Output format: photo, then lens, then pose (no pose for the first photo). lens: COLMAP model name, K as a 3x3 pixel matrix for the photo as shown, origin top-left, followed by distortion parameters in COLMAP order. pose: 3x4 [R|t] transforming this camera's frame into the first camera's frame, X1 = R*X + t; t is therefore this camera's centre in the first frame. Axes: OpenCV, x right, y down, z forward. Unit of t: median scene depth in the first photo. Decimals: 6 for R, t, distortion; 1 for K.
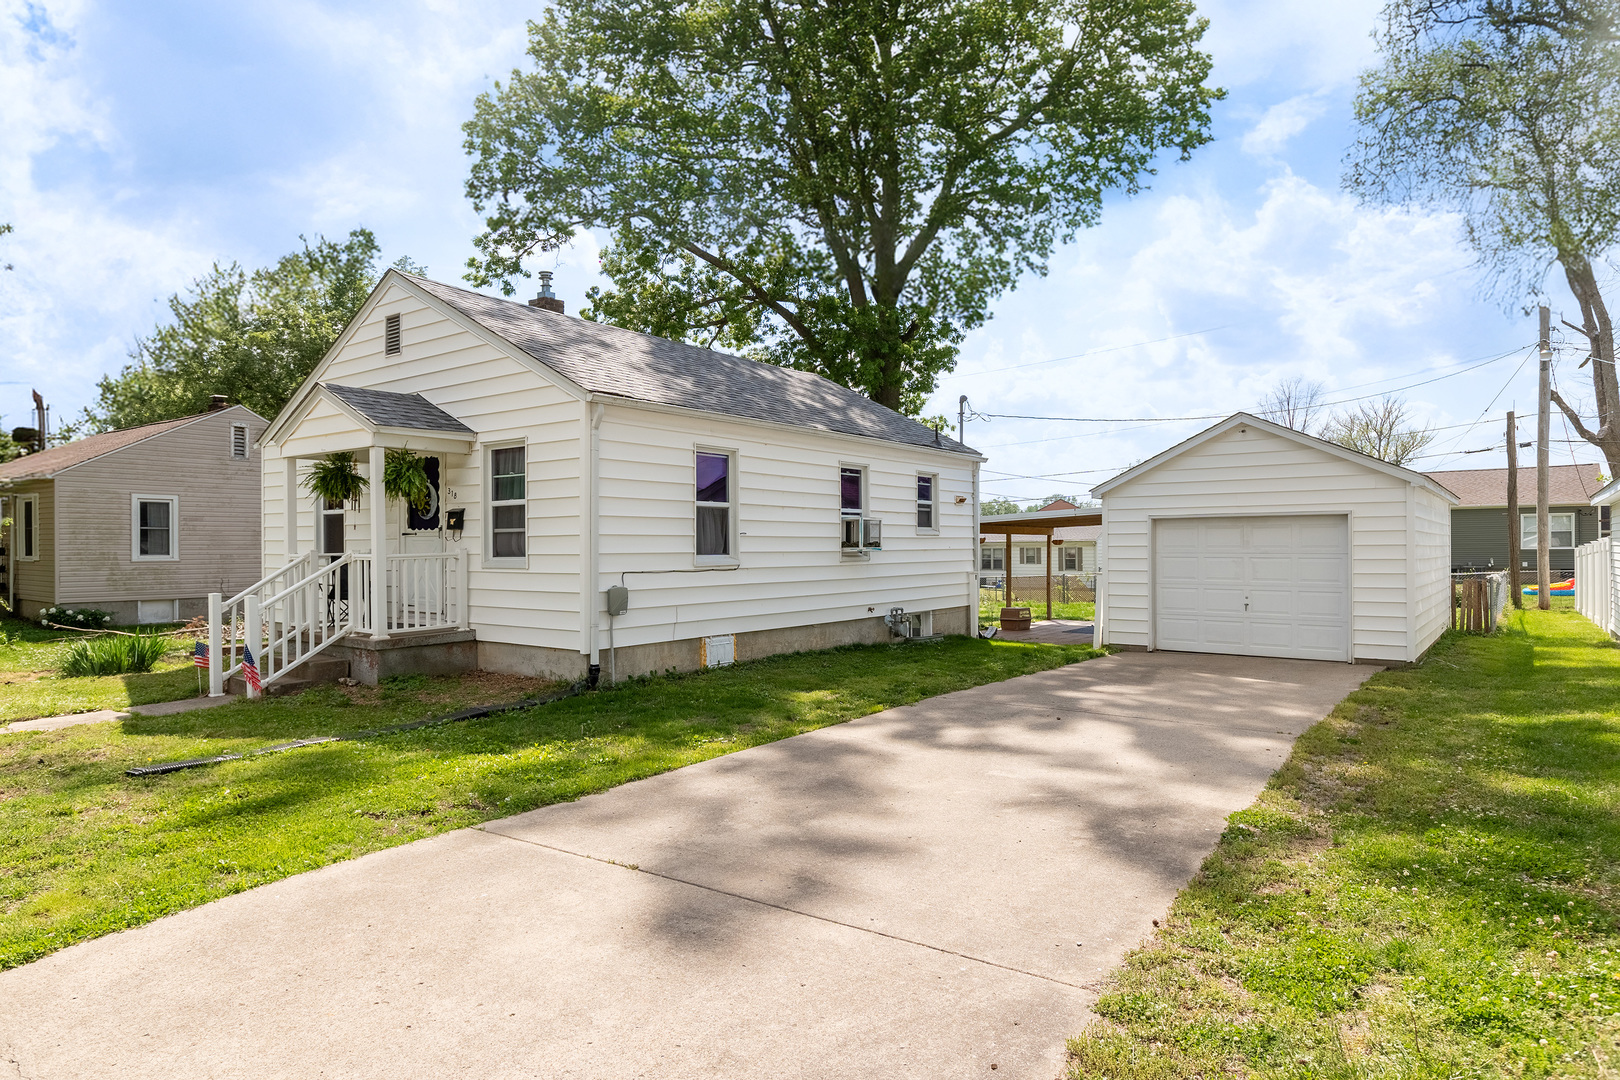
lens RADIAL K [[957.4, 0, 810.6], [0, 957.4, 545.5], [0, 0, 1]] dist [0.001129, 0.001426]
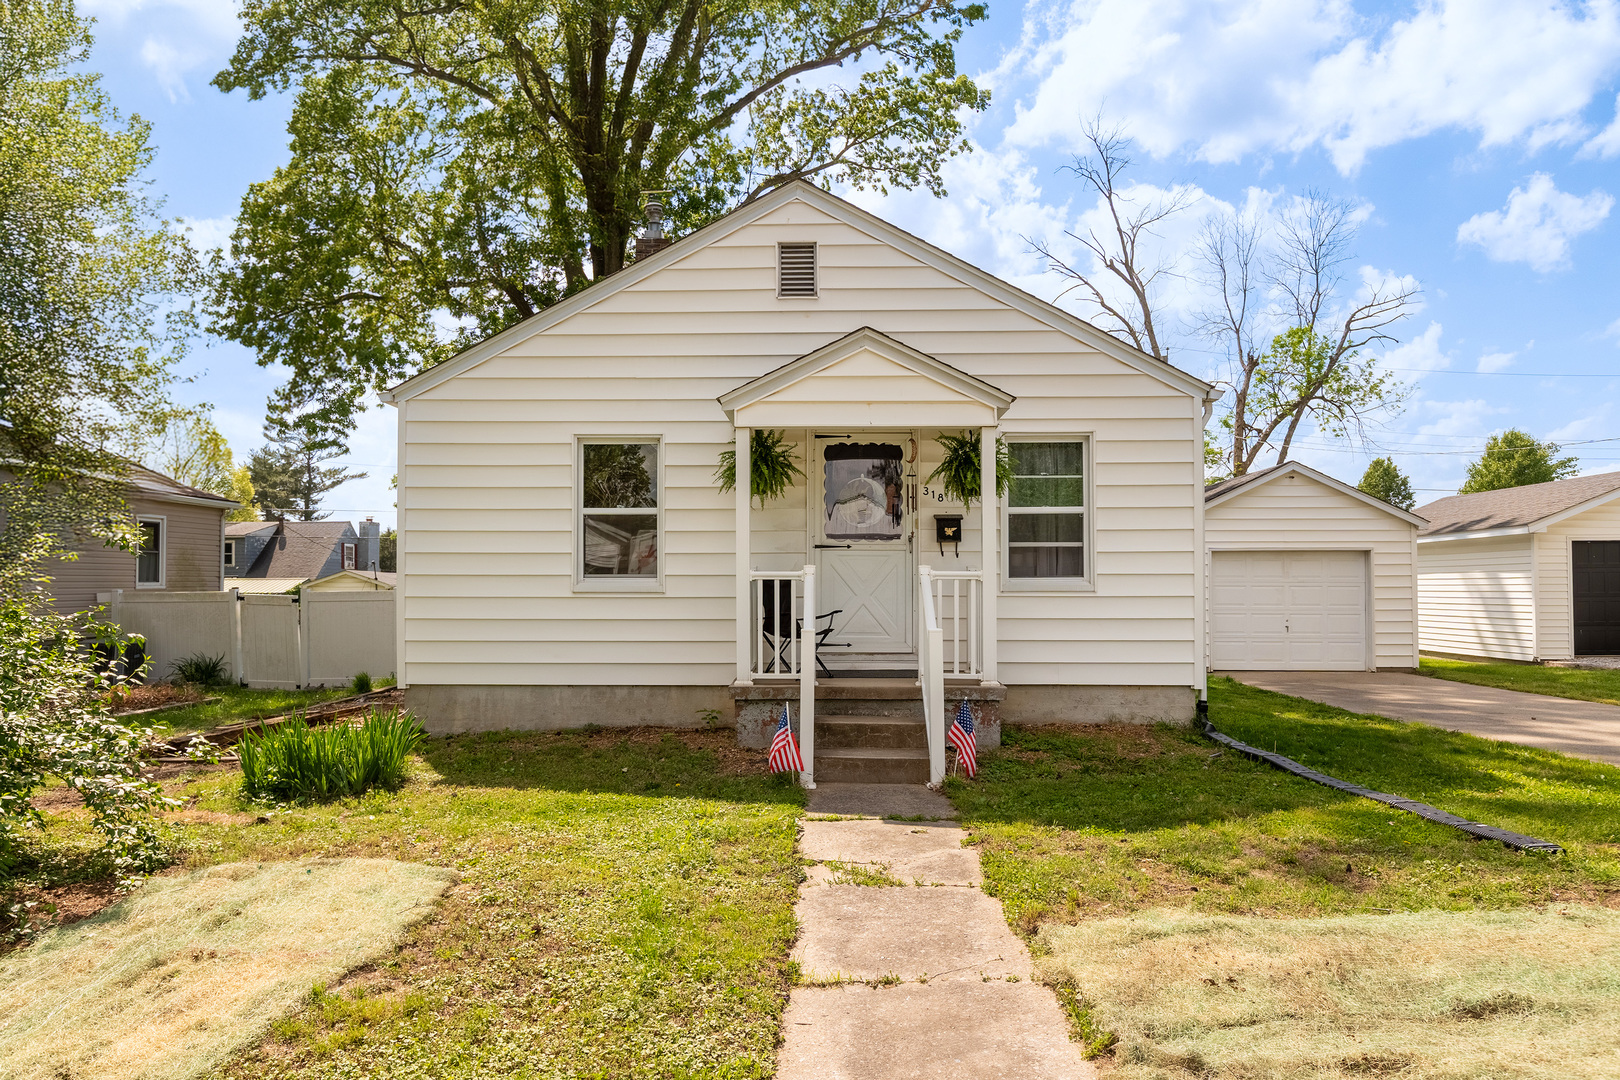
lens RADIAL K [[1054.1, 0, 804.7], [0, 1054.1, 546.3], [0, 0, 1]] dist [0.002943, -0.000391]
pose [[0.803072, 0.026593, 0.595288, -0.981920], [-0.004627, 0.999252, -0.038396, 0.020369], [-0.595864, 0.028080, 0.802594, 0.398726]]
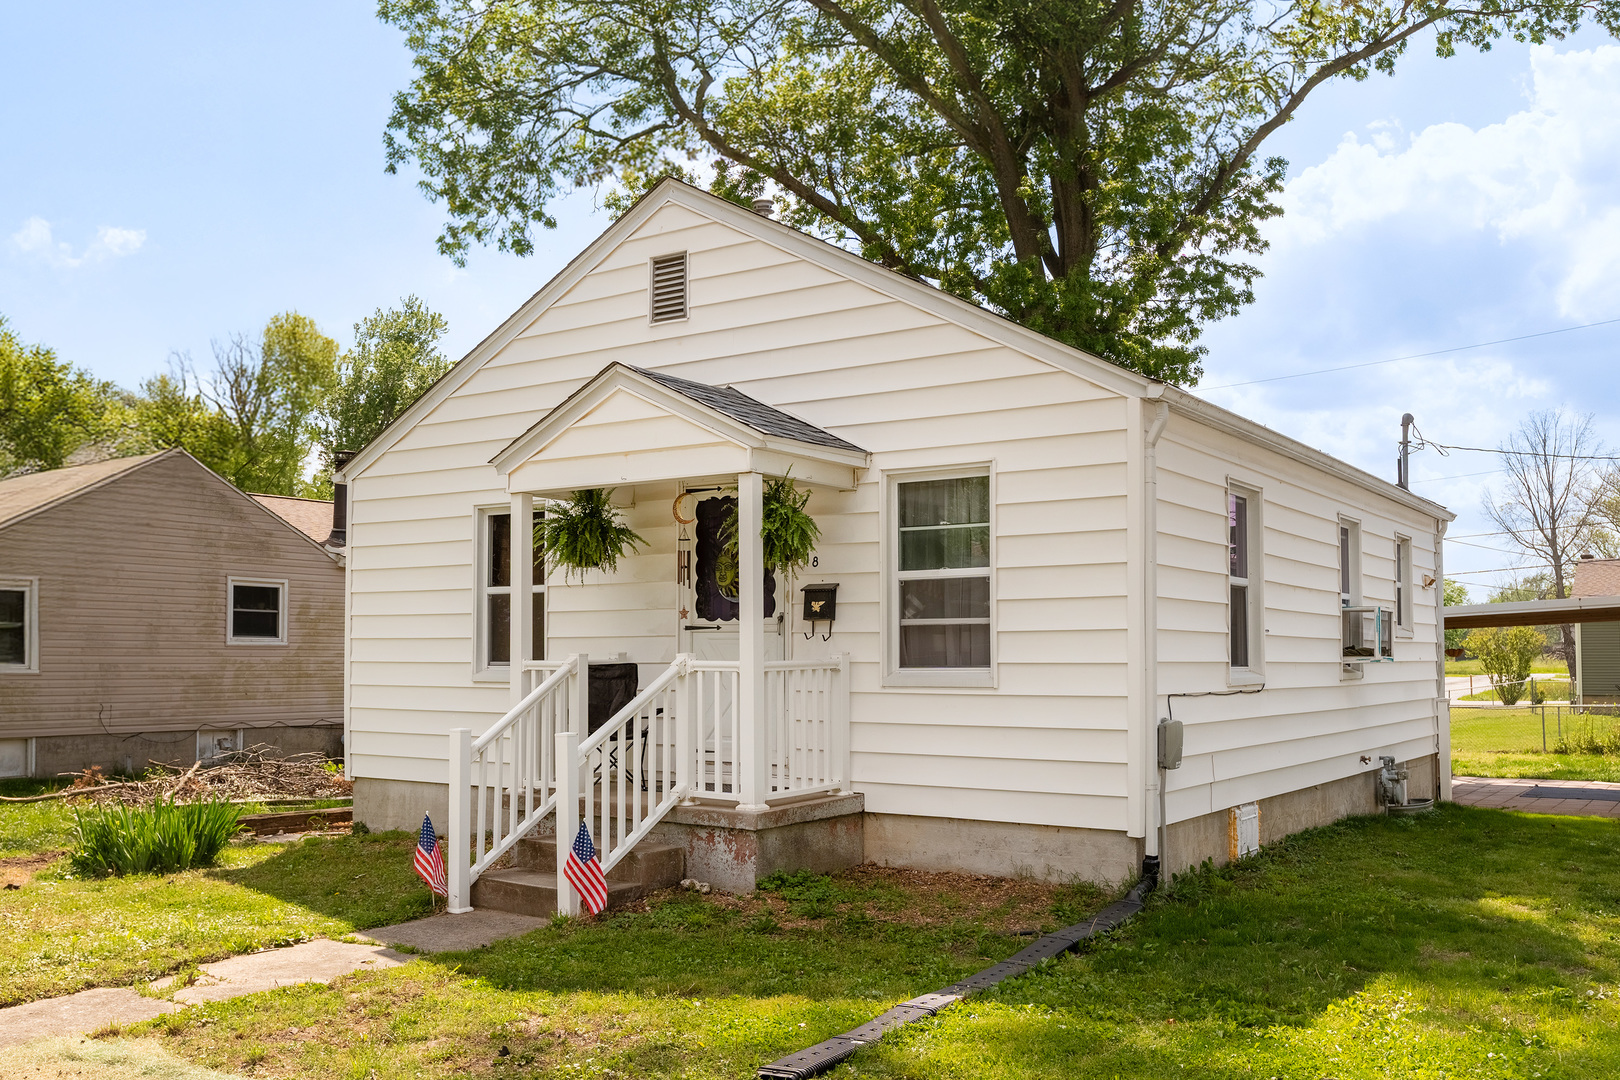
lens RADIAL K [[1473.1, 0, 809.4], [0, 1473.1, 590.9], [0, 0, 1]] dist [-0.010098, 0.000000]
pose [[0.998554, 0.008938, 0.053012, -0.432459], [-0.006484, 0.998907, -0.046293, 0.007390], [-0.053368, 0.045883, 0.997520, 0.113225]]
